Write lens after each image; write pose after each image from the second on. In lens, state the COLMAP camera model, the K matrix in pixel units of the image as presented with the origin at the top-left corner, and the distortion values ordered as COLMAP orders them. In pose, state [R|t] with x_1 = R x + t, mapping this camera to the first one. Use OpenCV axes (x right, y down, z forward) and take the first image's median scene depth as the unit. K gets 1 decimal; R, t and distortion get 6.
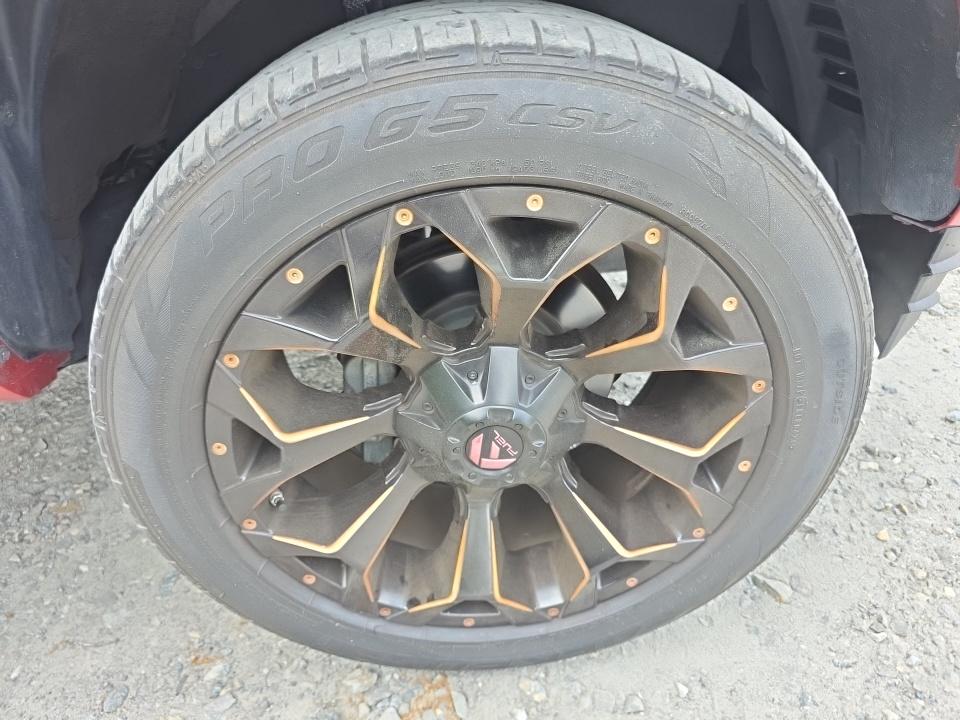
lens RADIAL K [[637.3, 0, 474.2], [0, 637.3, 359.9], [0, 0, 1]] dist [-0.001806, -0.000810]
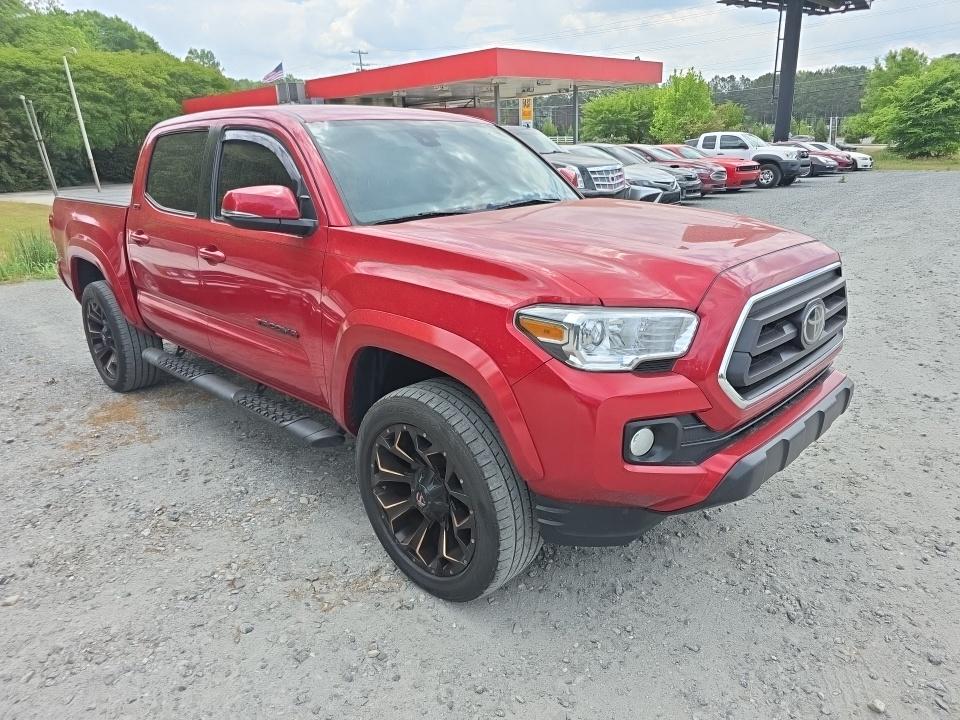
lens RADIAL K [[637.3, 0, 474.2], [0, 637.3, 359.9], [0, 0, 1]] dist [-0.001806, -0.000810]
pose [[0.659220, 0.265810, -0.703401, 2.457103], [-0.417919, 0.907170, -0.048857, -0.495294], [0.625118, 0.326172, 0.709112, -1.506447]]
